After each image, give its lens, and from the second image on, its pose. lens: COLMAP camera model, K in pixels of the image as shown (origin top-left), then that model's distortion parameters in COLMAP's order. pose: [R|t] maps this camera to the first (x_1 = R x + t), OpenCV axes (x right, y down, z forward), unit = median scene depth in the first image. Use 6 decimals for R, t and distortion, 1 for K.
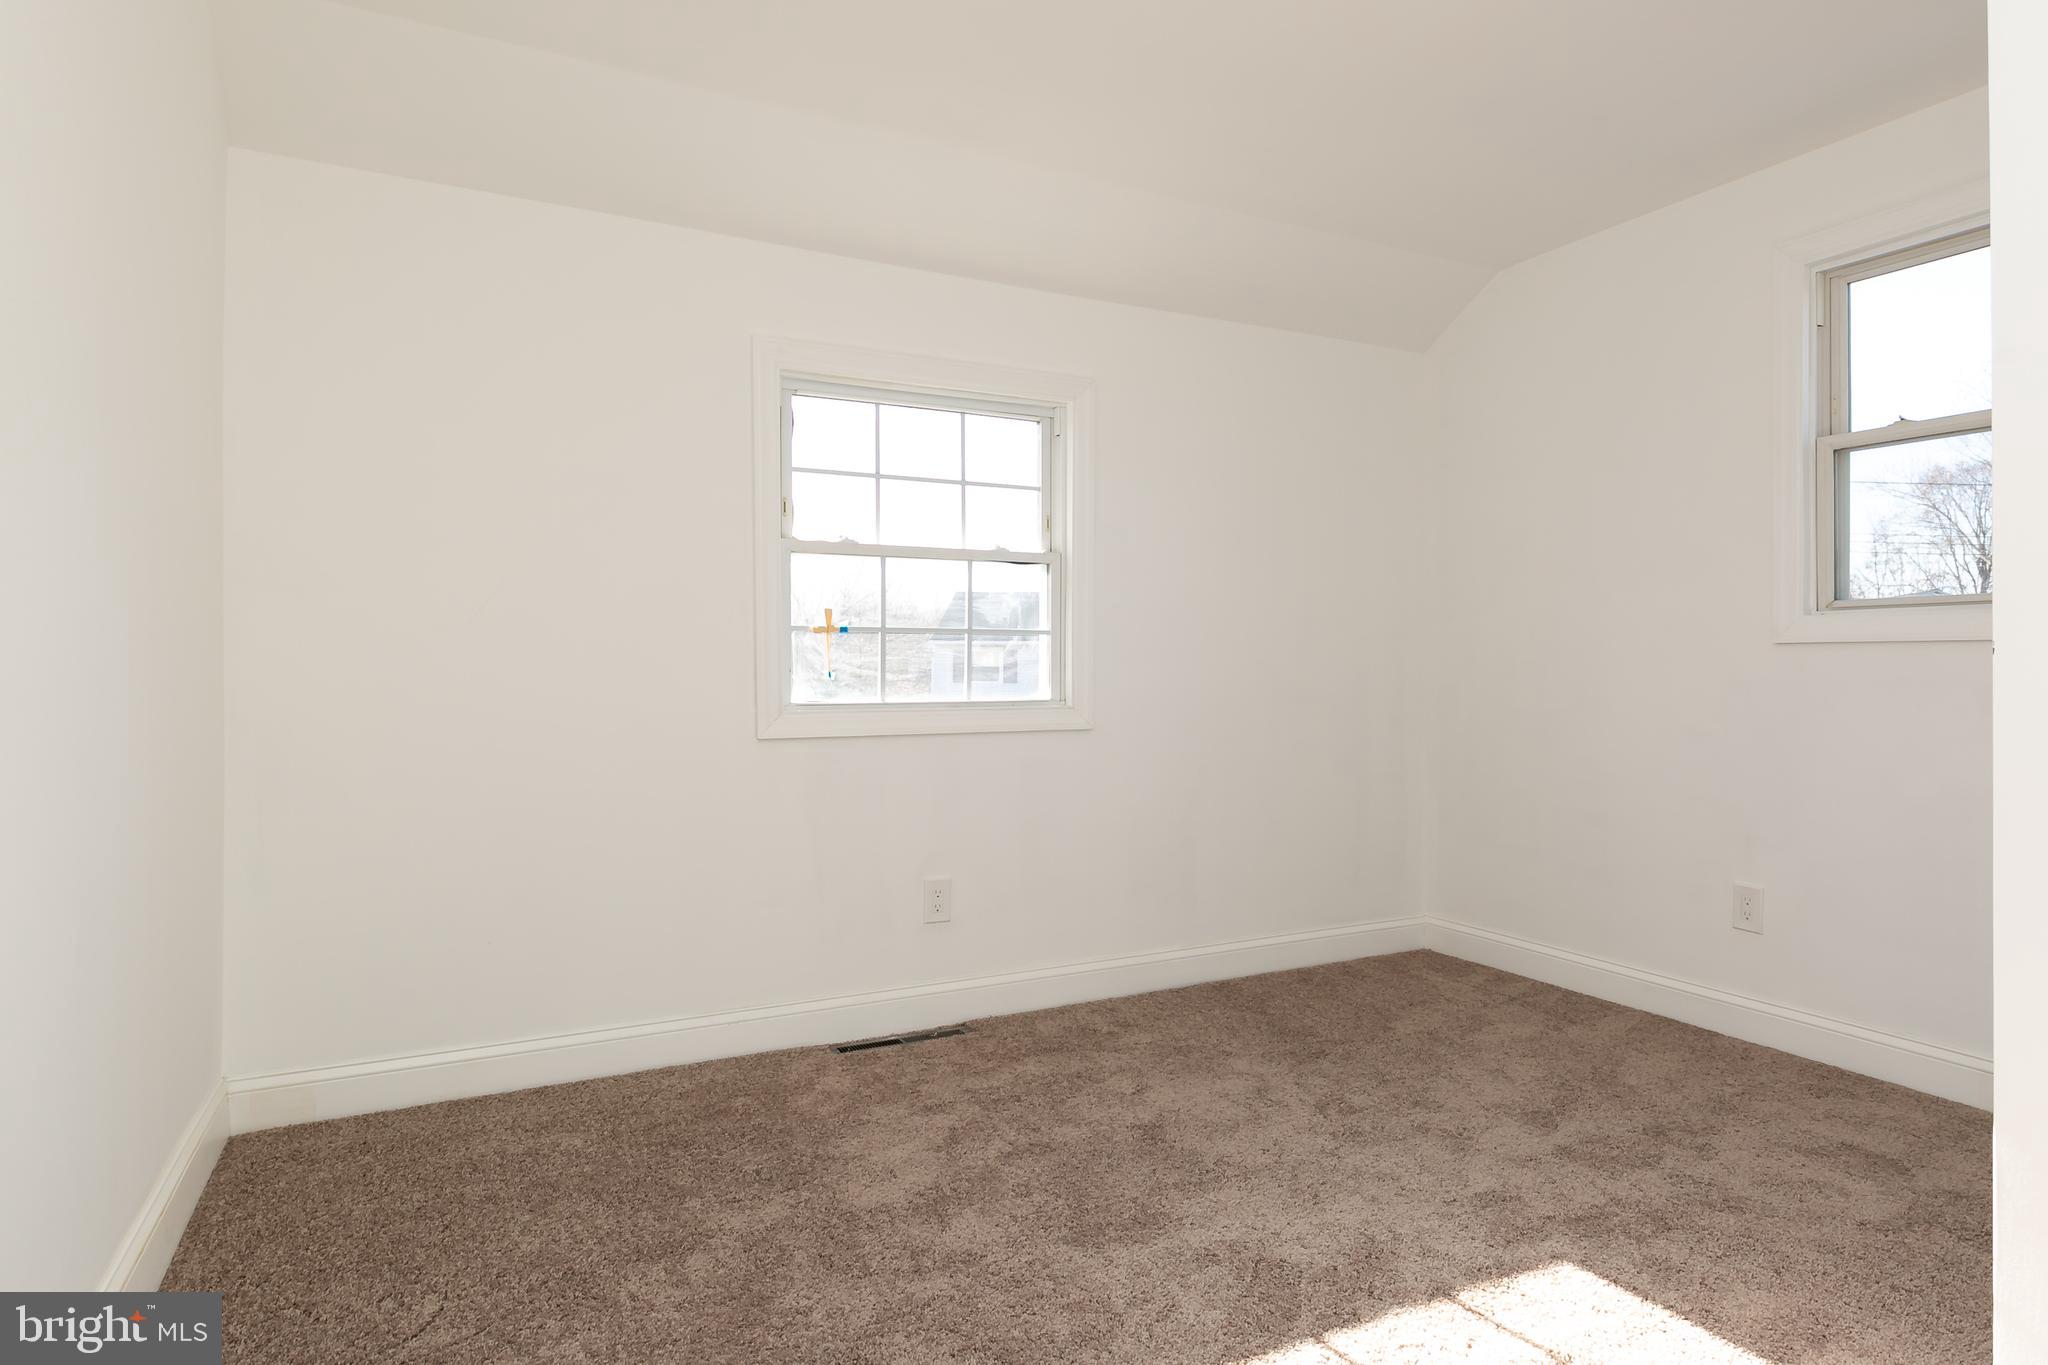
lens RADIAL K [[1130.3, 0, 1036.5], [0, 1130.3, 671.8], [0, 0, 1]] dist [-0.006772, -0.000149]
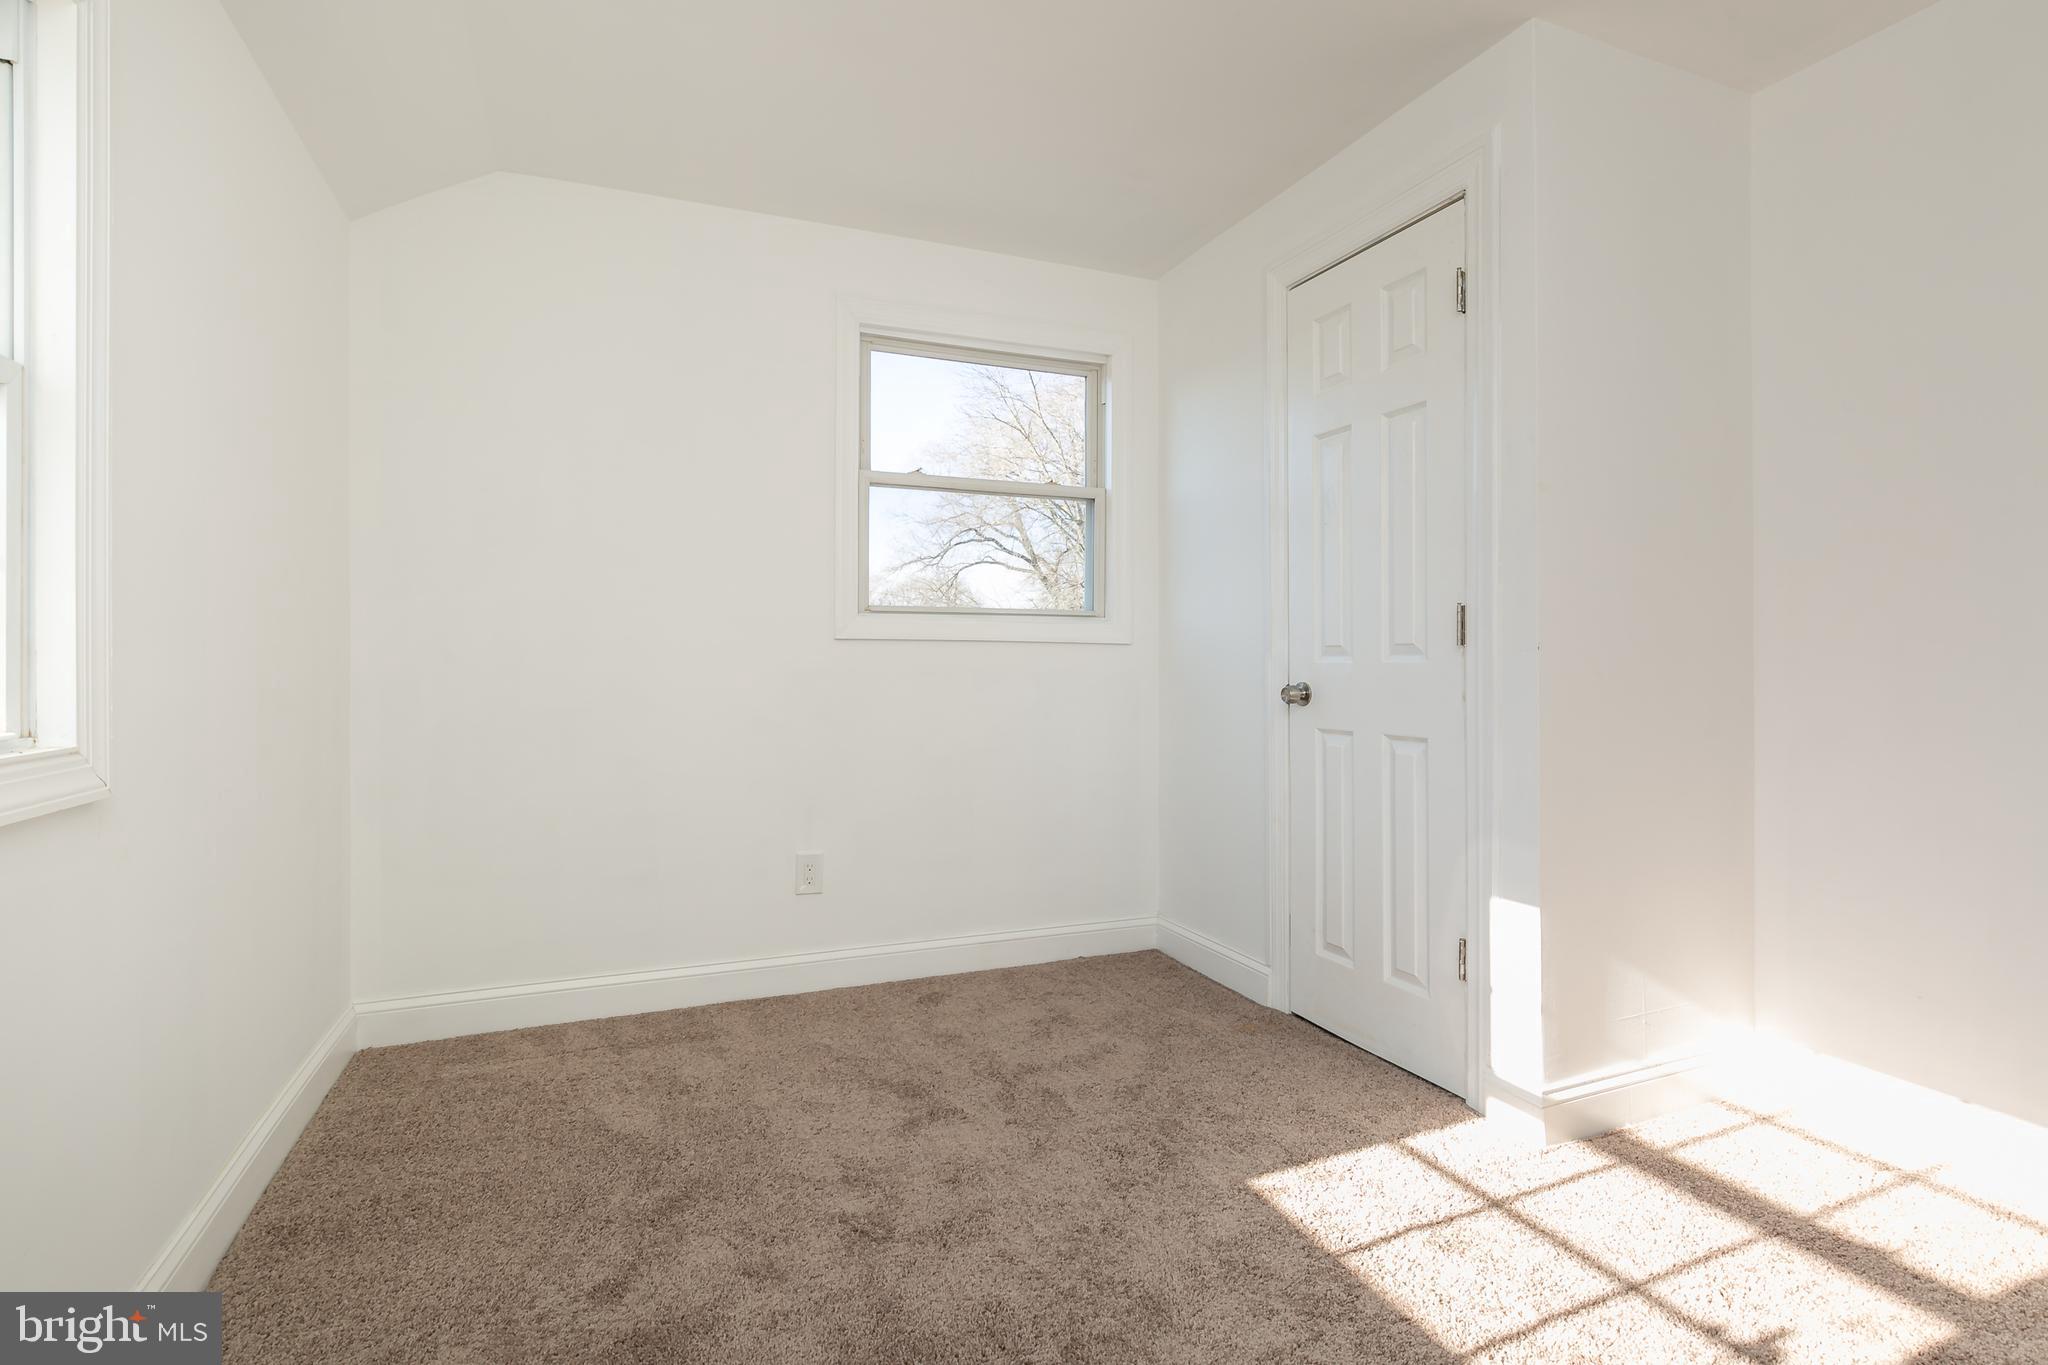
lens RADIAL K [[985.5, 0, 1029.3], [0, 985.5, 671.3], [0, 0, 1]] dist [0.006960, 0.000288]
pose [[0.092093, -0.007714, 0.995721, -0.344685], [0.007116, 0.999950, 0.007089, 0.002387], [-0.995725, 0.006432, 0.092143, 0.724345]]
